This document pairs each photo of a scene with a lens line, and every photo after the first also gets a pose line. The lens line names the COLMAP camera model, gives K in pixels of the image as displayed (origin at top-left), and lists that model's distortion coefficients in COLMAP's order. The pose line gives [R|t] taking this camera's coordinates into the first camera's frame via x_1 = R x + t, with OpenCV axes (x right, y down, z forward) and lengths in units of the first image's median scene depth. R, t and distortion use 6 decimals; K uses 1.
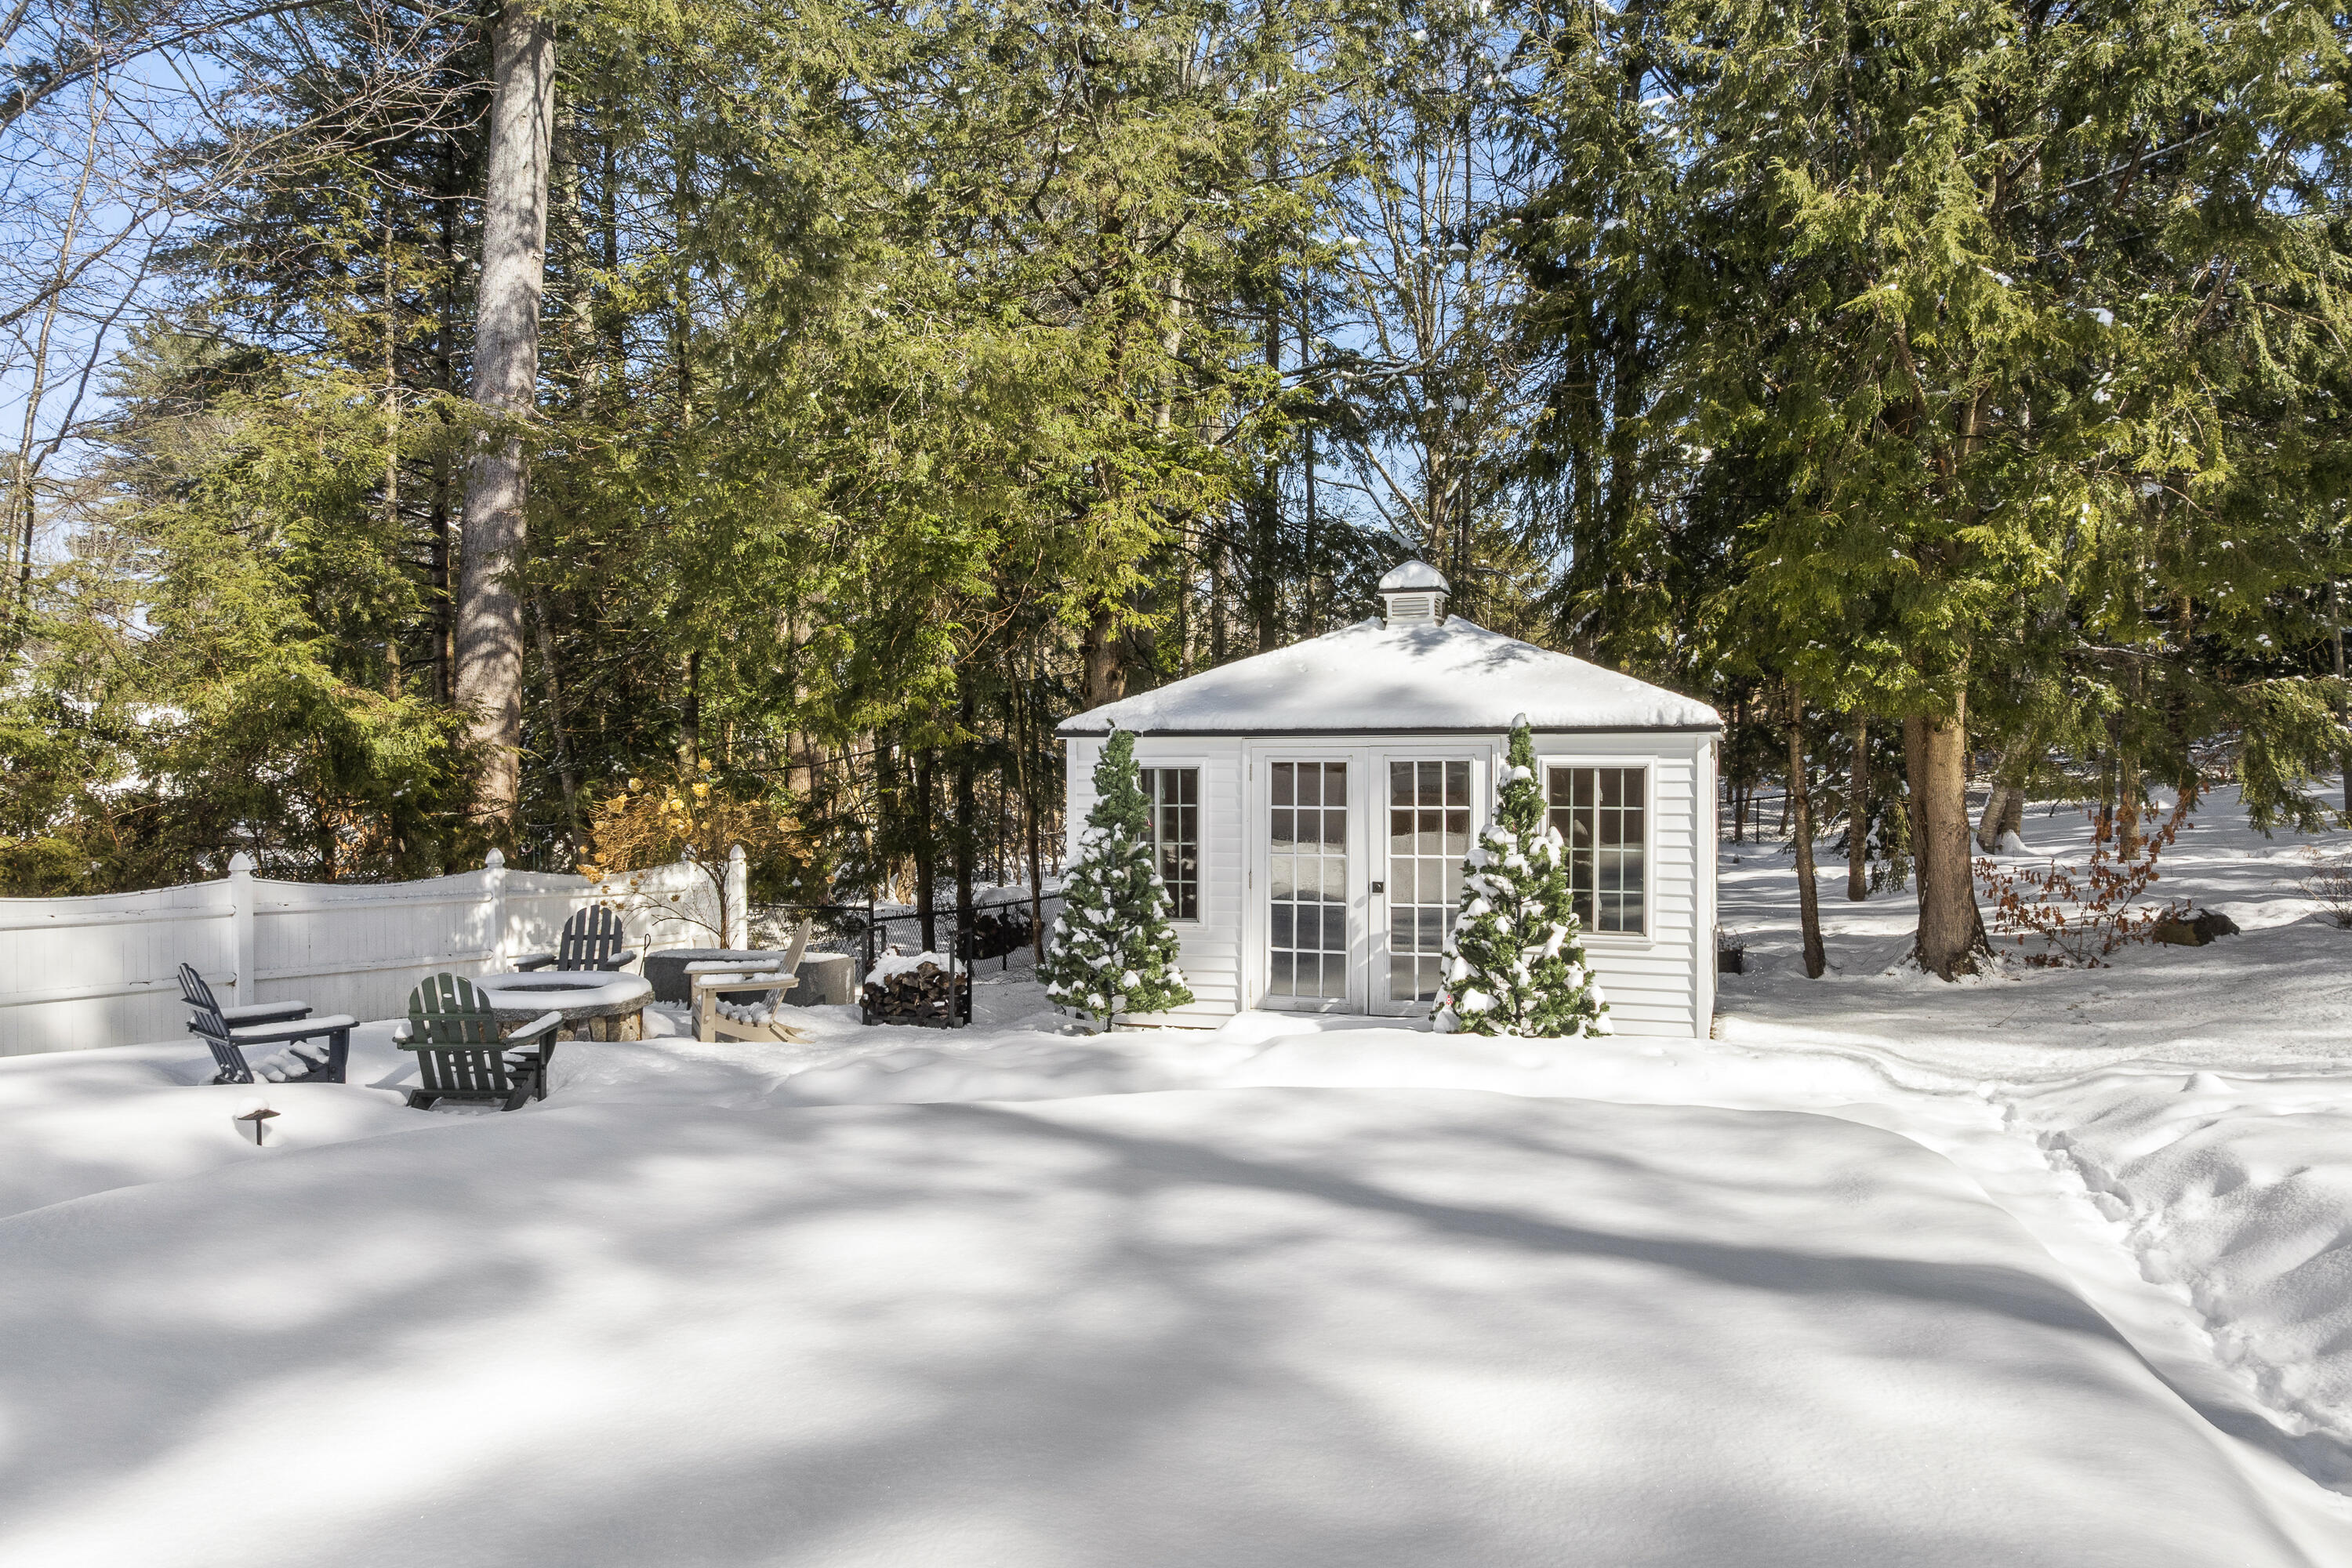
lens RADIAL K [[1634.7, 0, 1176.9], [0, 1634.7, 773.5], [0, 0, 1]] dist [0.001305, -0.008750]
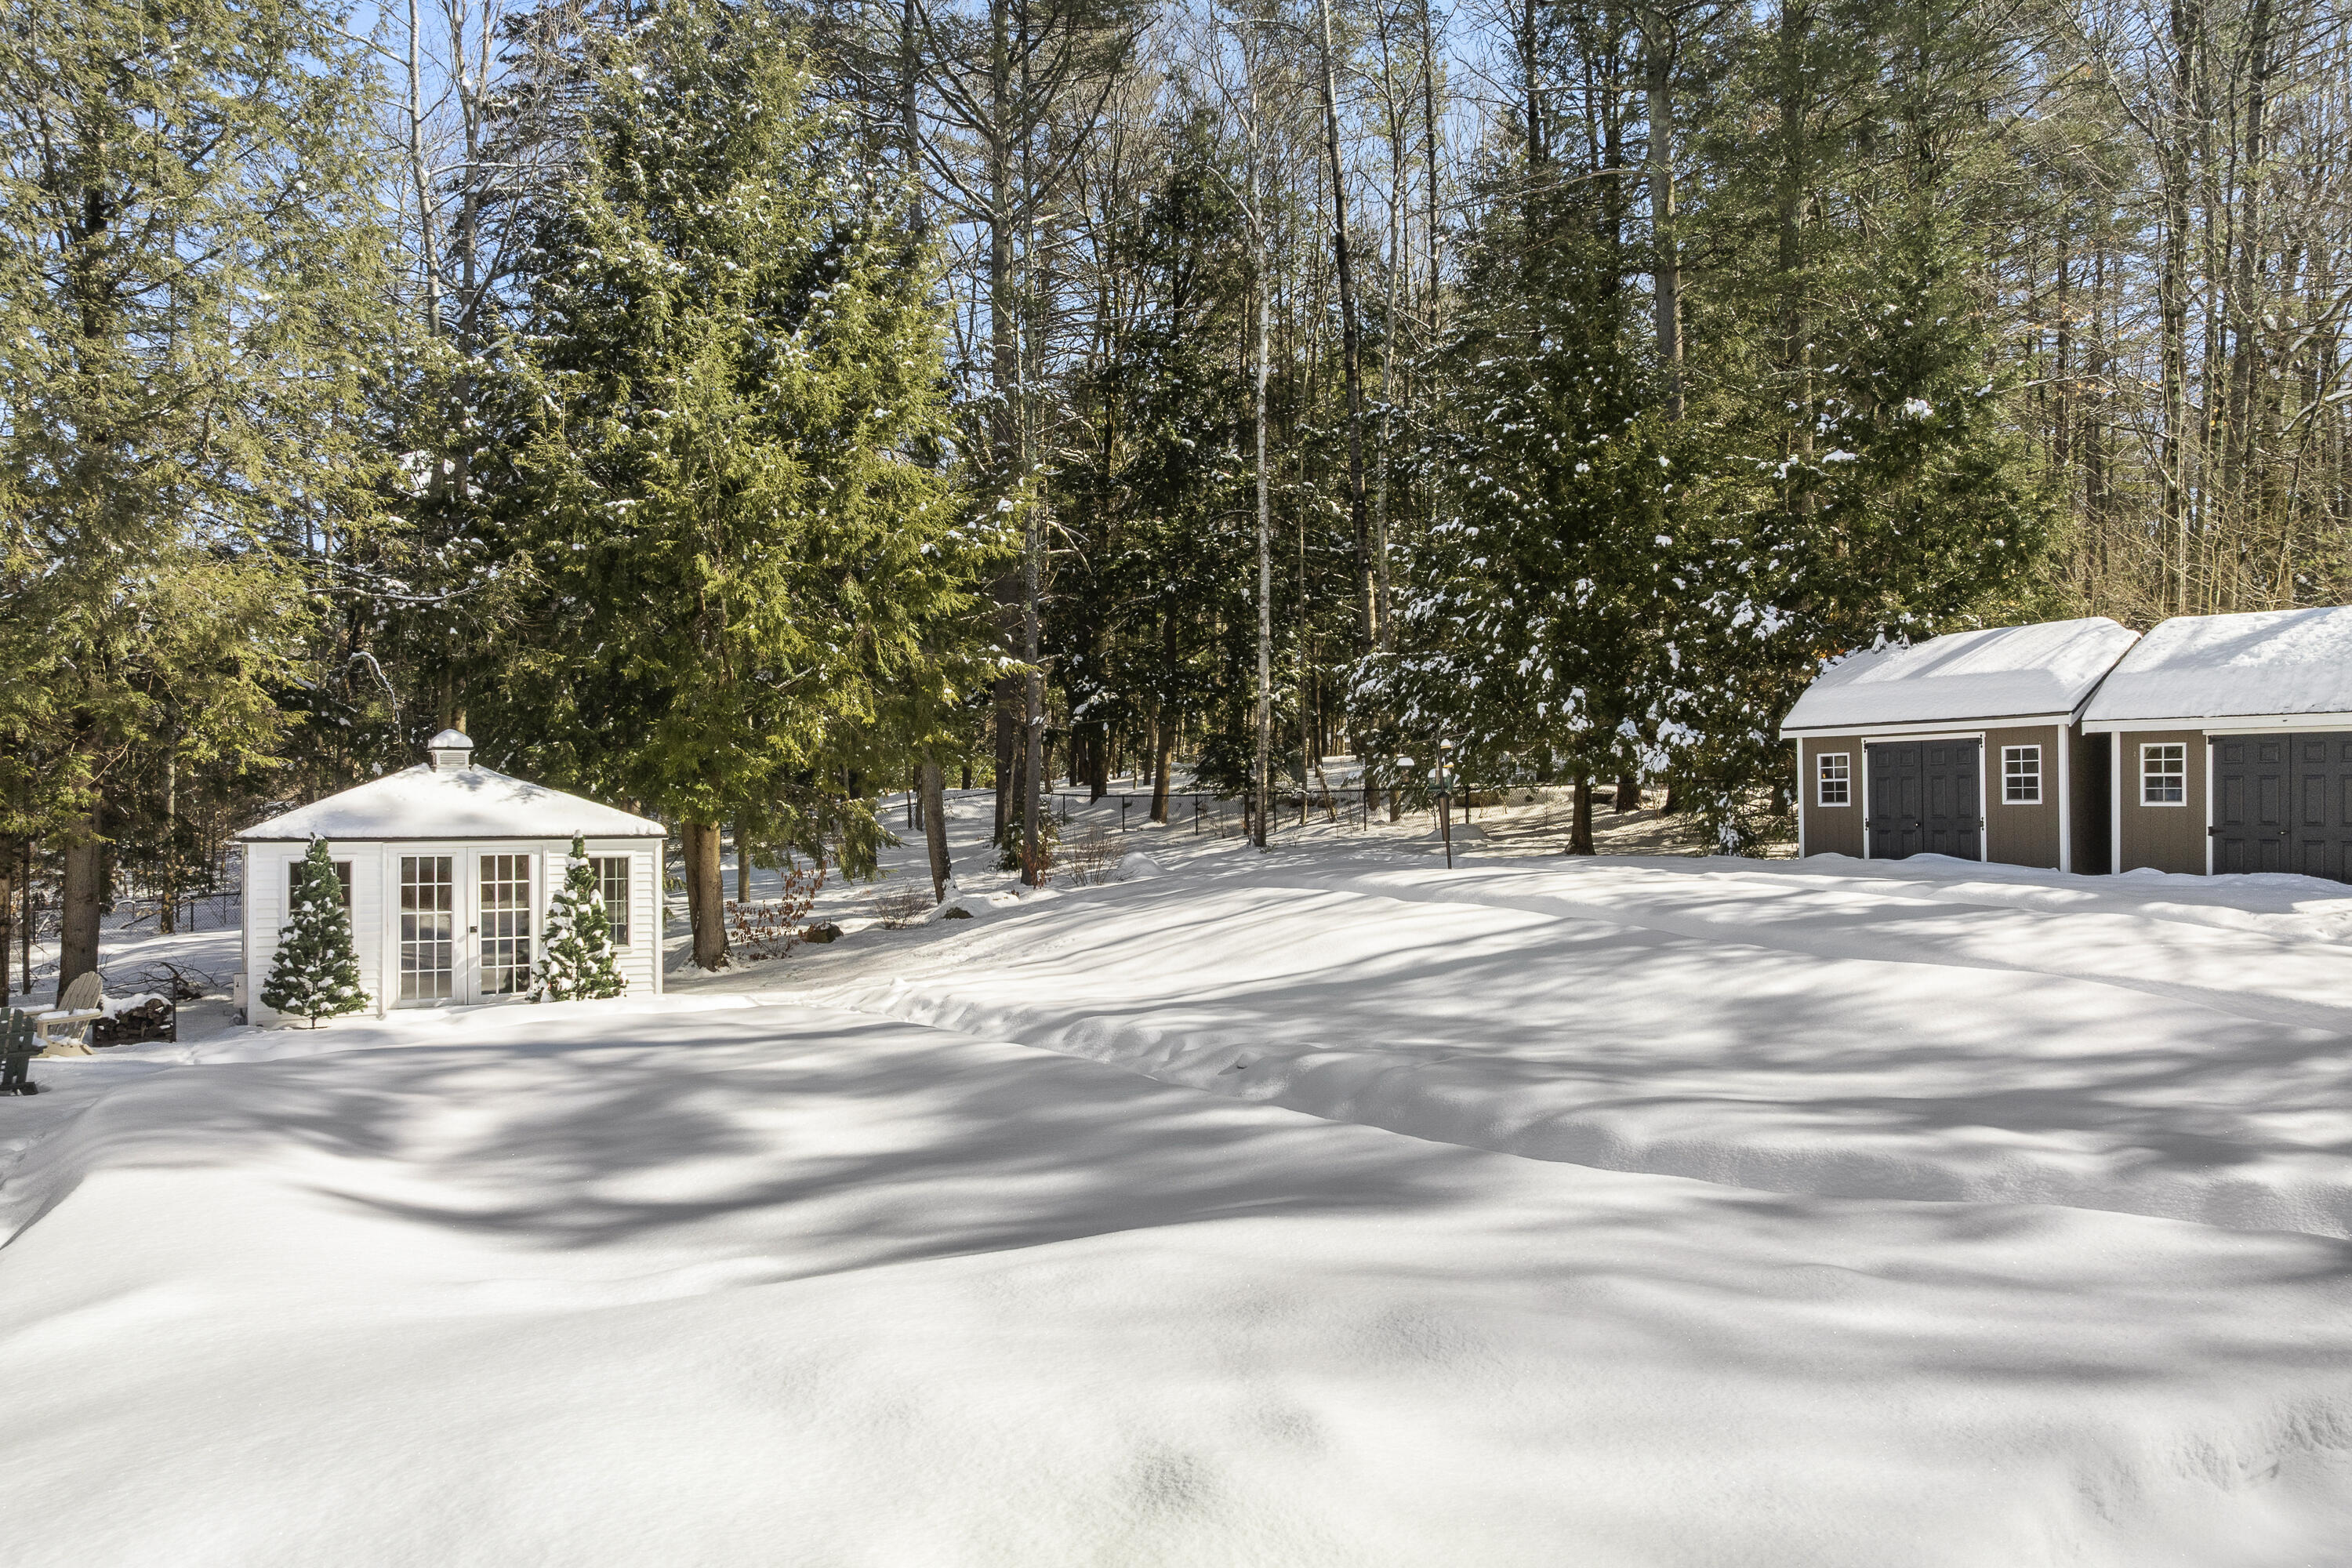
lens RADIAL K [[1634.7, 0, 1176.6], [0, 1634.7, 792.3], [0, 0, 1]] dist [0.001305, -0.008750]
pose [[0.639000, 0.009854, 0.769143, -0.713243], [0.012318, 0.999659, -0.023041, -0.025178], [-0.769108, 0.024198, 0.638661, -0.649731]]
